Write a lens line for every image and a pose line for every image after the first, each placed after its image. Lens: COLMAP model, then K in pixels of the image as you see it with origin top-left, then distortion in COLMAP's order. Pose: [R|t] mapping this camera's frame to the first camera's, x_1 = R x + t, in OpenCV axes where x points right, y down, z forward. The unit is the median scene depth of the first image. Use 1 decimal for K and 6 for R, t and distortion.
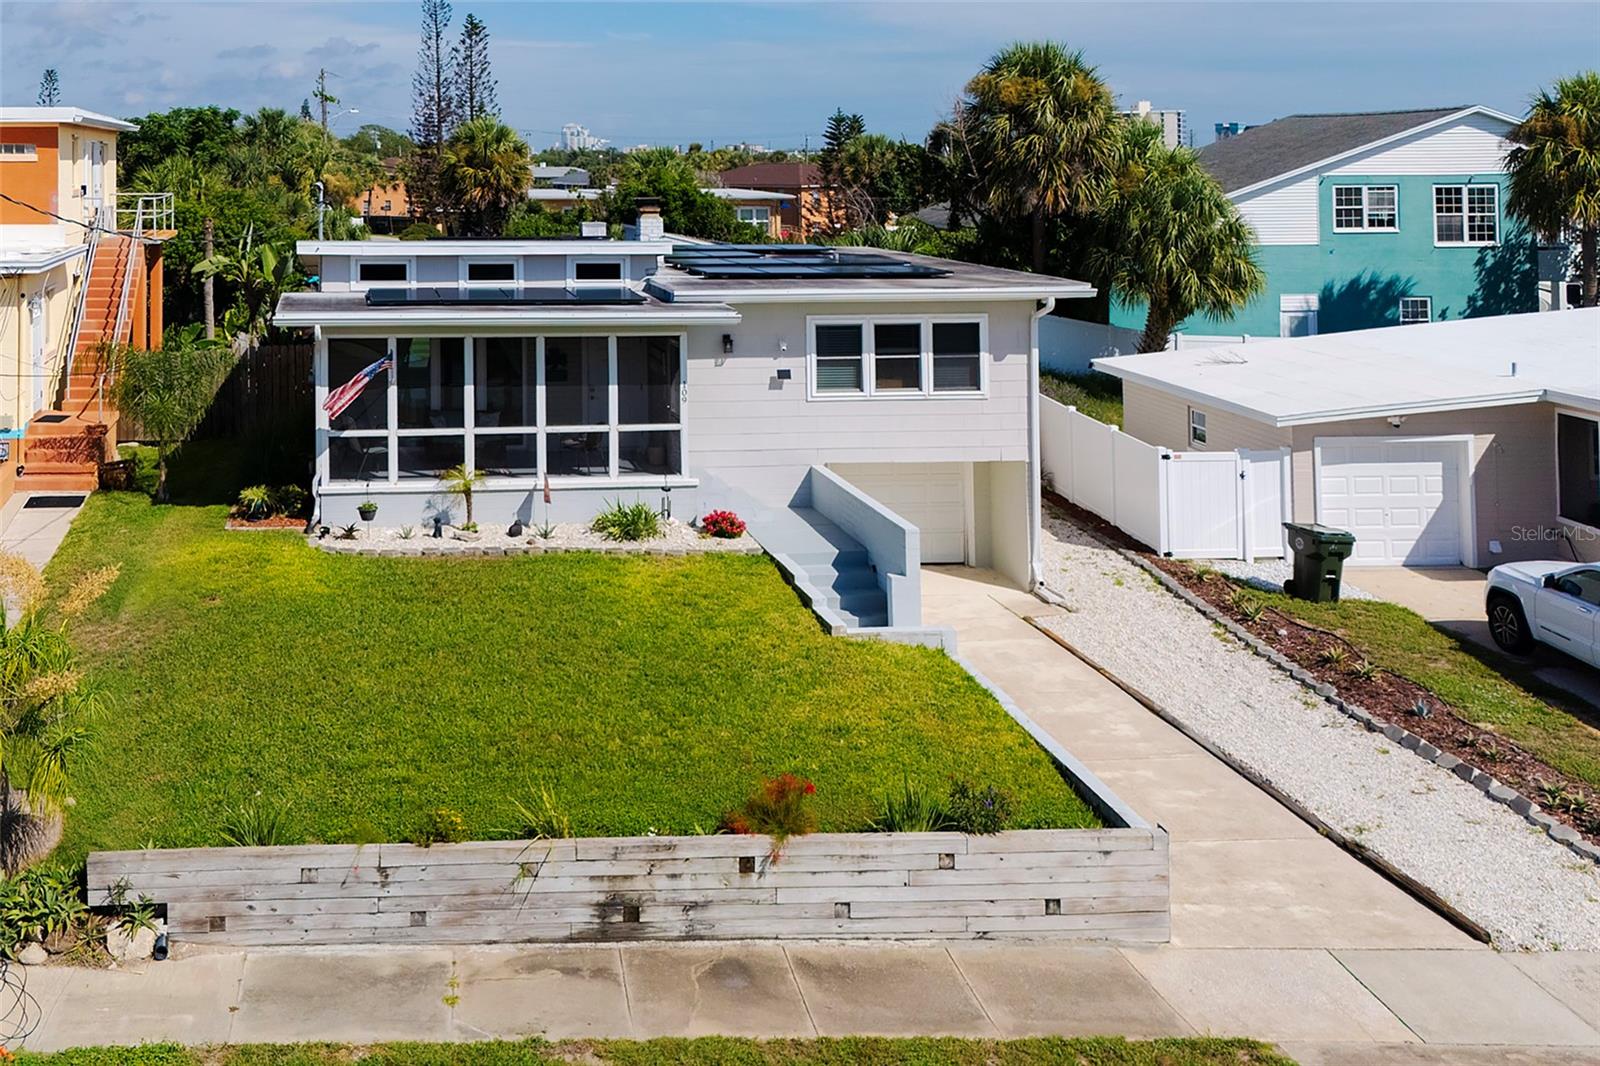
lens RADIAL K [[1539.5, 0, 502.7], [0, 1539.5, 47.0], [0, 0, 1]] dist [0.022126, 0.013403]
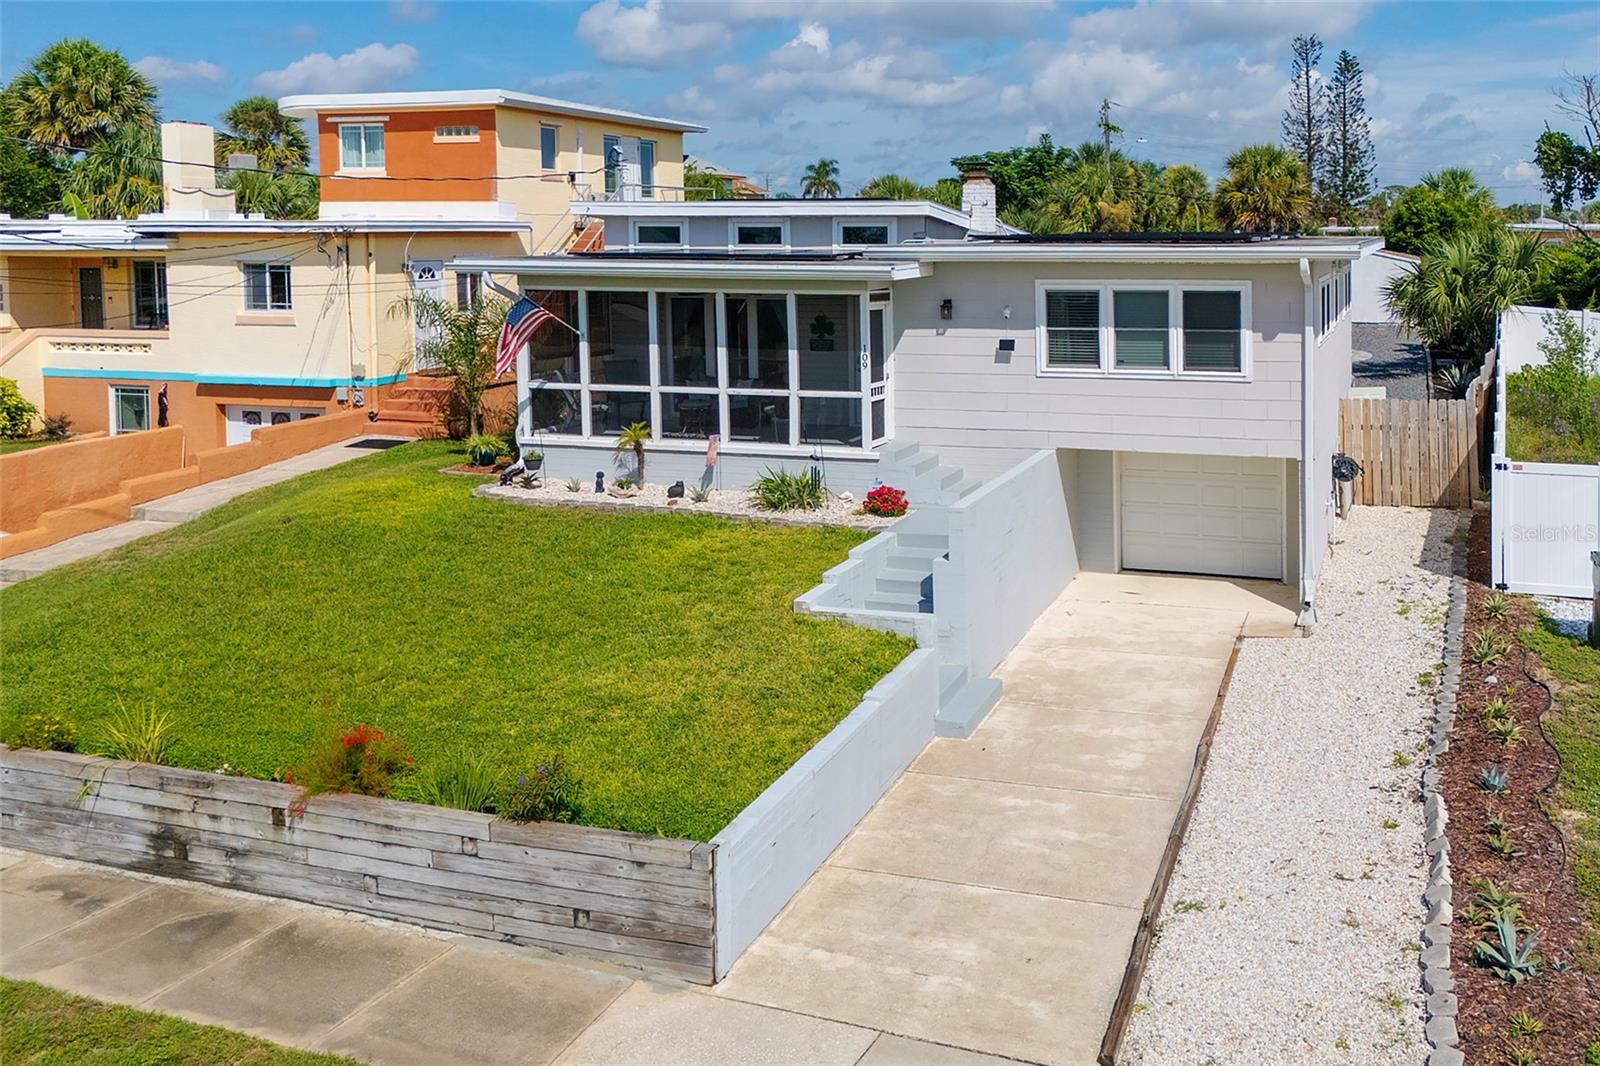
lens RADIAL K [[1448.2, 0, 962.4], [0, 1448.2, 266.7], [0, 0, 1]] dist [0.015959, 0.012520]
pose [[0.929694, 0.009957, -0.368199, 0.490161], [0.028182, 0.994781, 0.098060, 0.093071], [0.367254, -0.101542, 0.924561, 0.254697]]
